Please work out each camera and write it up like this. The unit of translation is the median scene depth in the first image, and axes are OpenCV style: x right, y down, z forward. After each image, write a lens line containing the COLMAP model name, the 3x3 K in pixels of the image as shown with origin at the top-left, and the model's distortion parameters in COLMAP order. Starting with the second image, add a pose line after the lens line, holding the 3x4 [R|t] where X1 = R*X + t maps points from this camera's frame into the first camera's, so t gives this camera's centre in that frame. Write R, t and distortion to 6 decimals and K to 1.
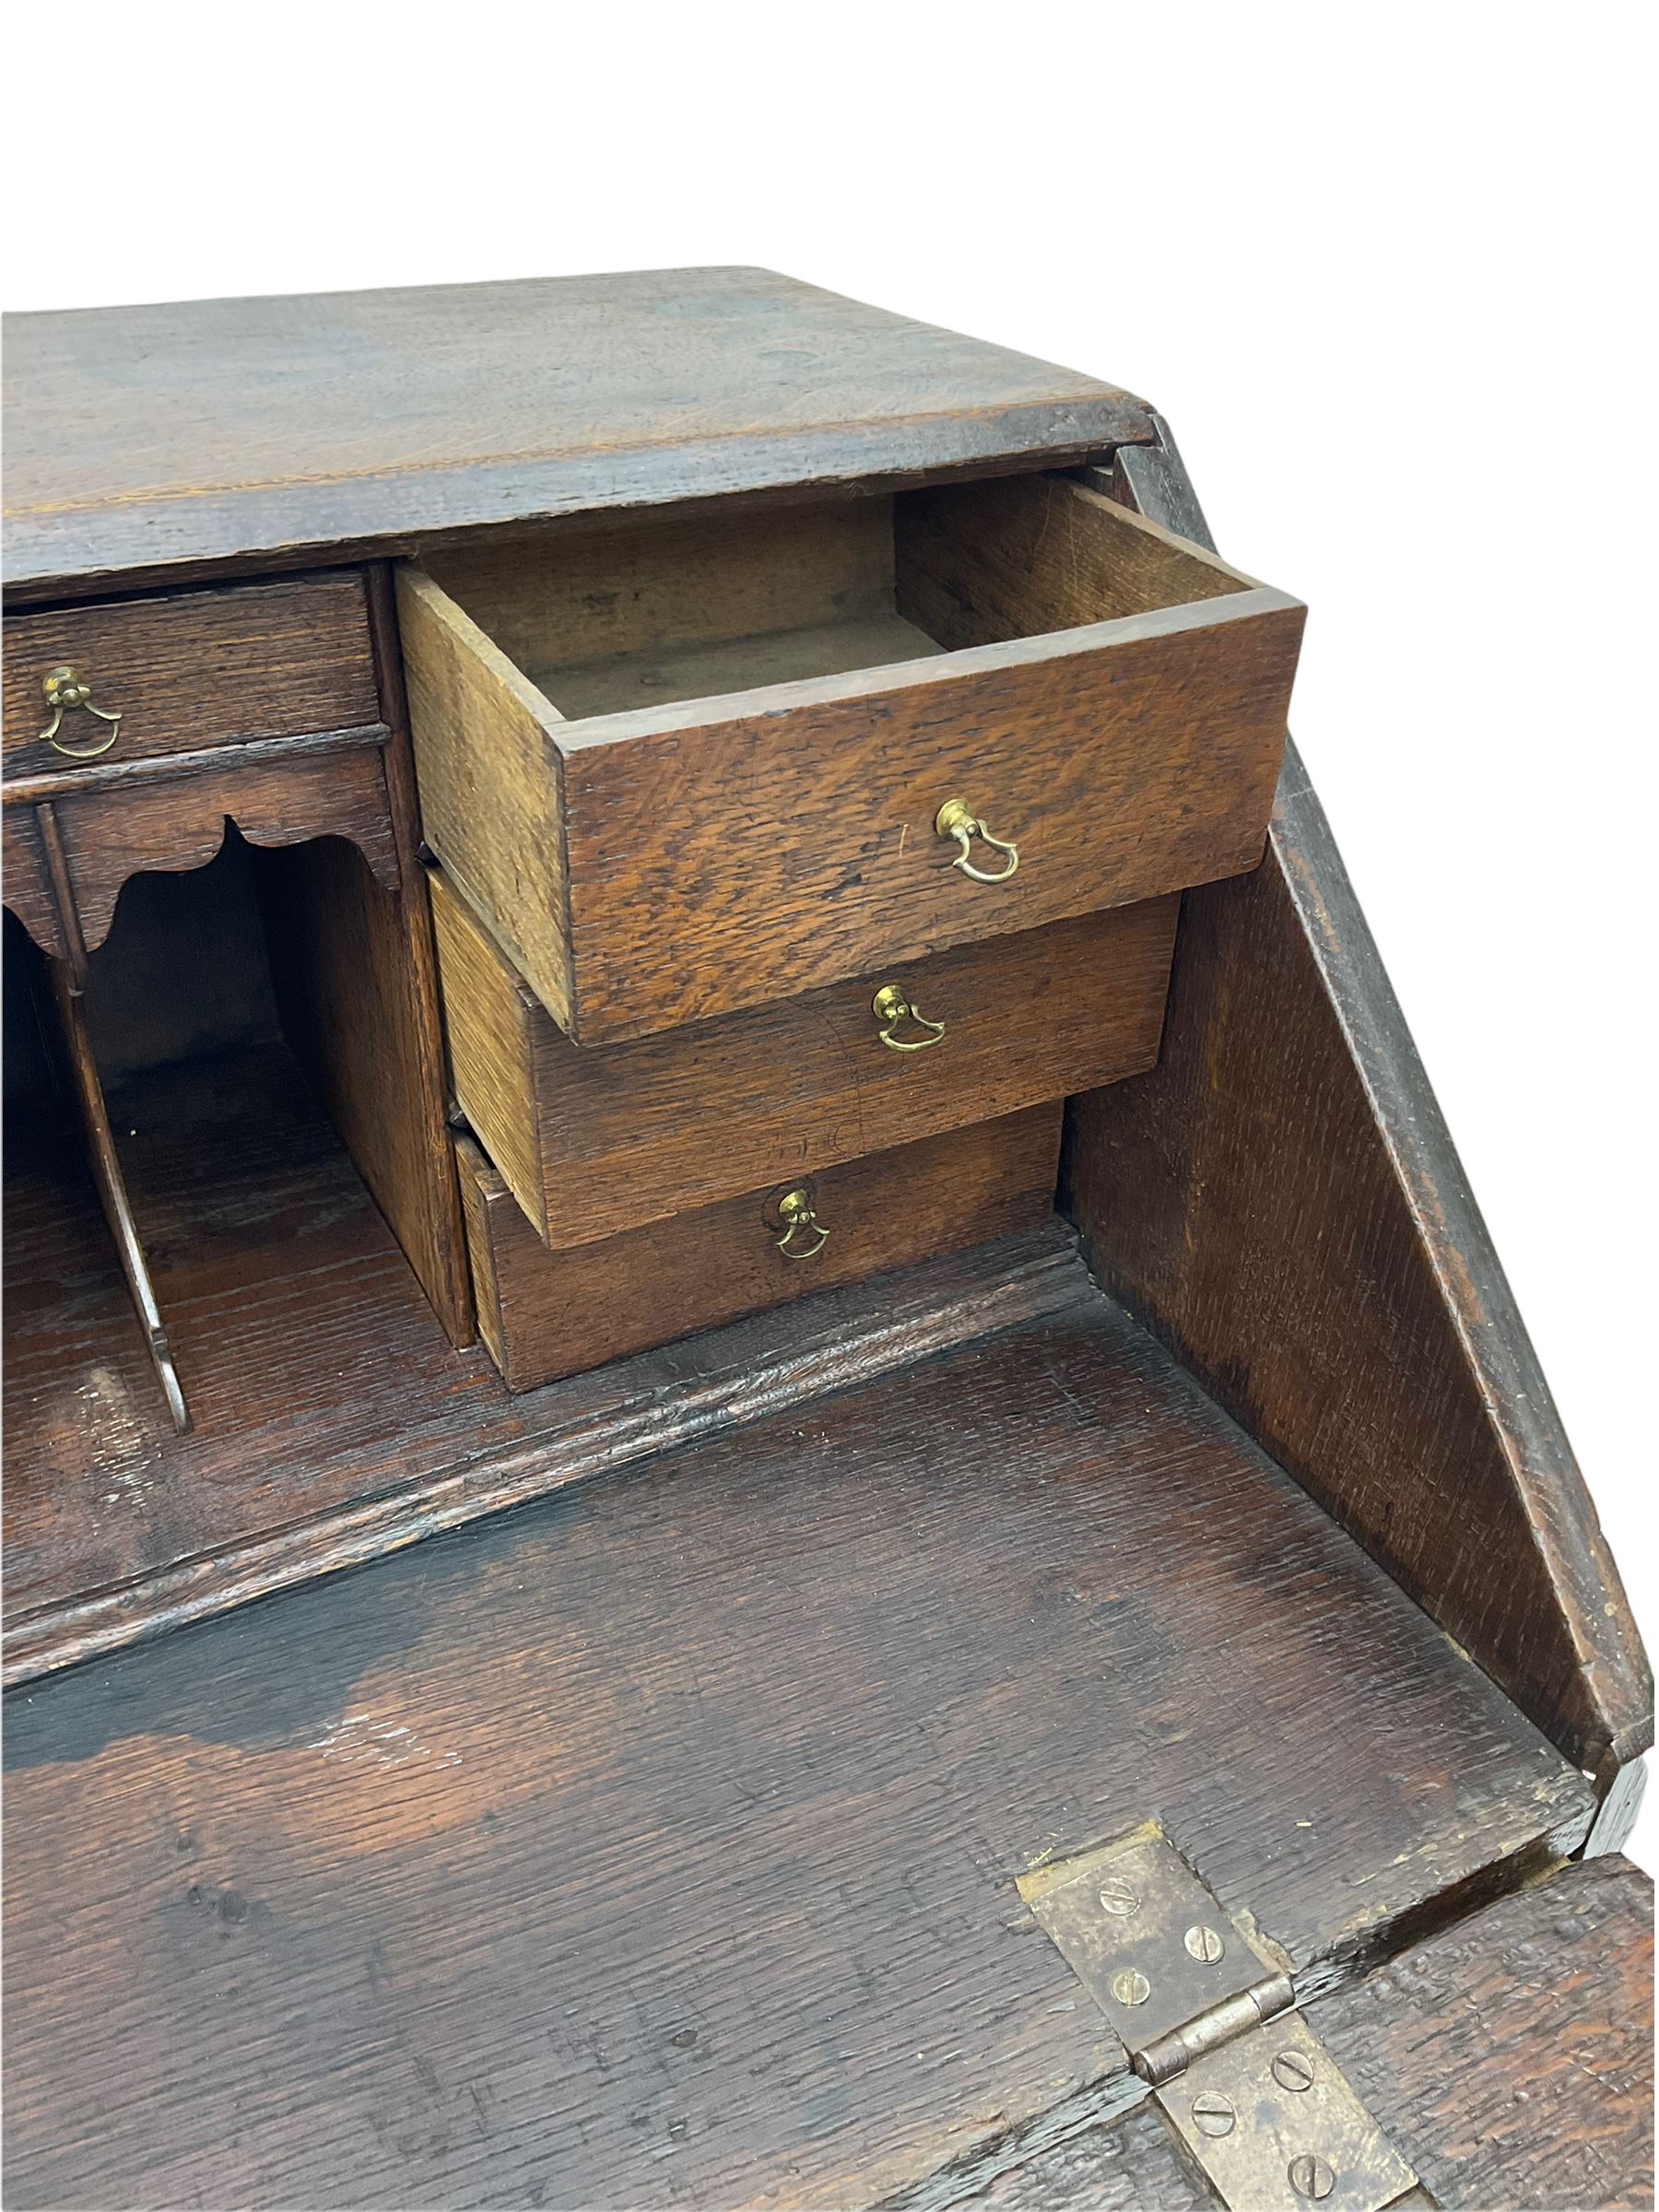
lens RADIAL K [[1819.8, 0, 827.1], [0, 1819.8, 1098.8], [0, 0, 1]] dist [0.104548, -0.250361]
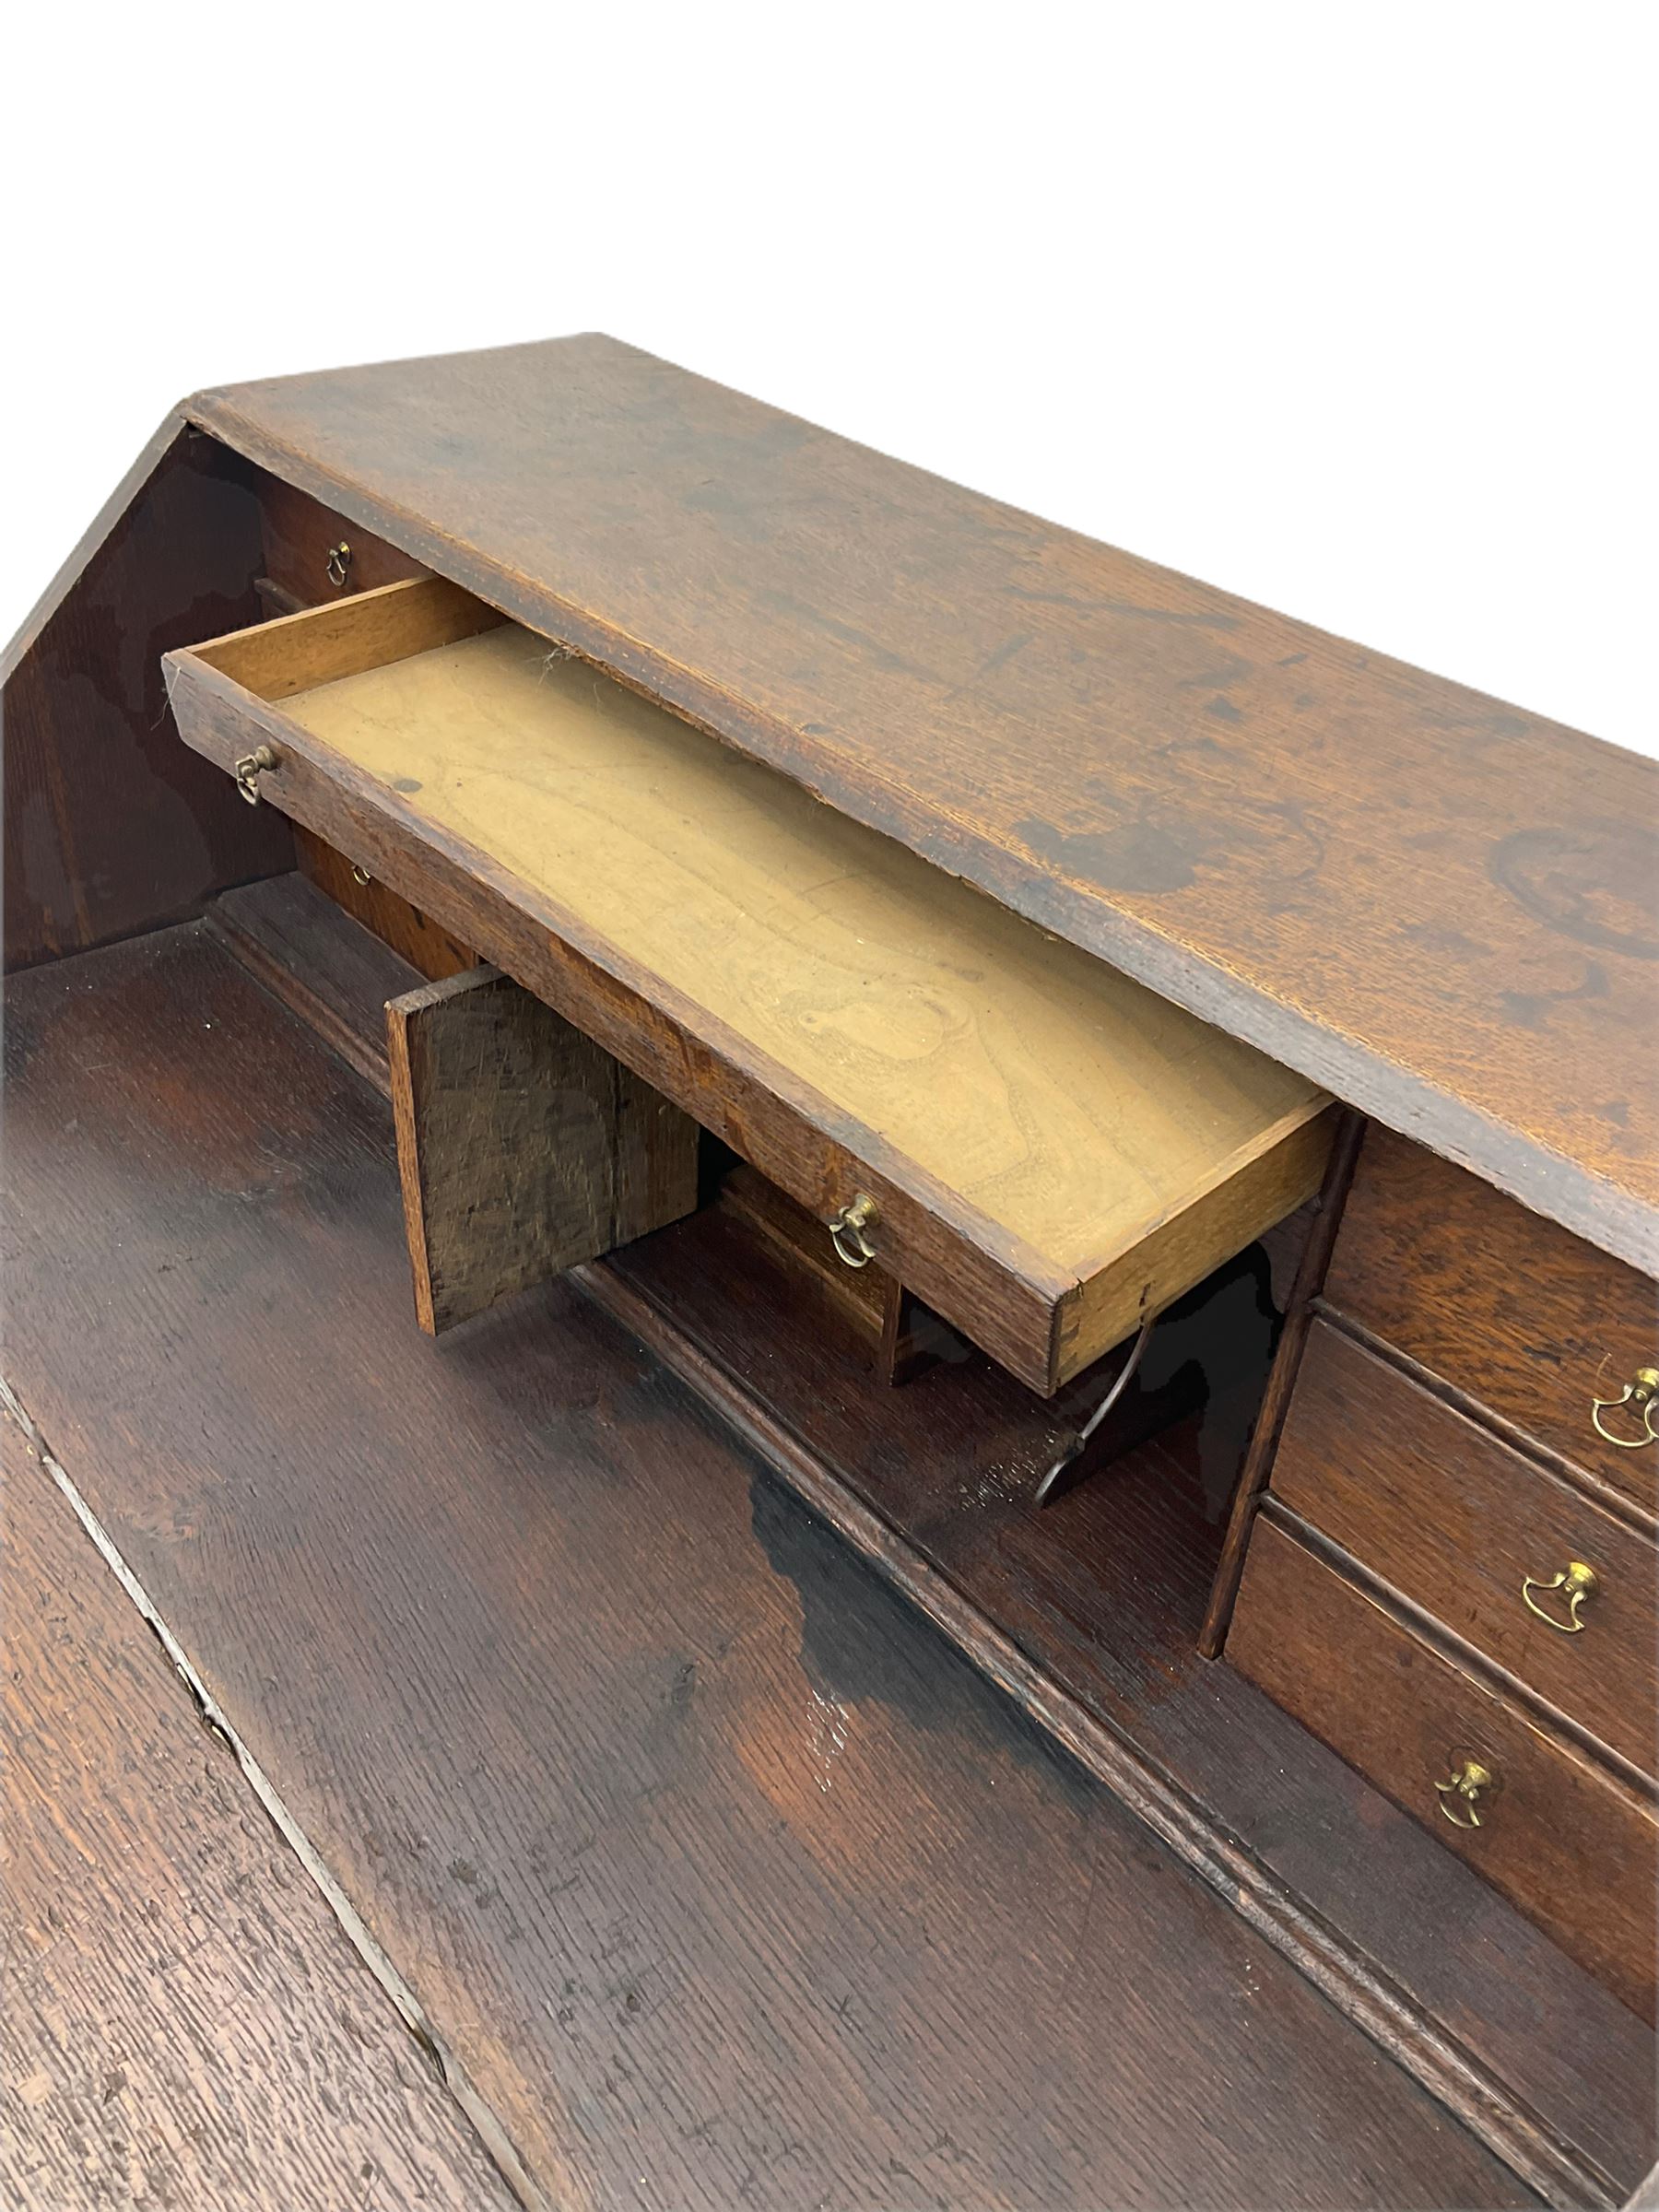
lens RADIAL K [[1819.8, 0, 827.1], [0, 1819.8, 1098.8], [0, 0, 1]] dist [0.104548, -0.250361]
pose [[0.207715, 0.566531, -0.797432, 0.528943], [-0.576999, 0.729247, 0.367793, -0.452811], [0.789890, 0.383721, 0.478363, 0.159437]]
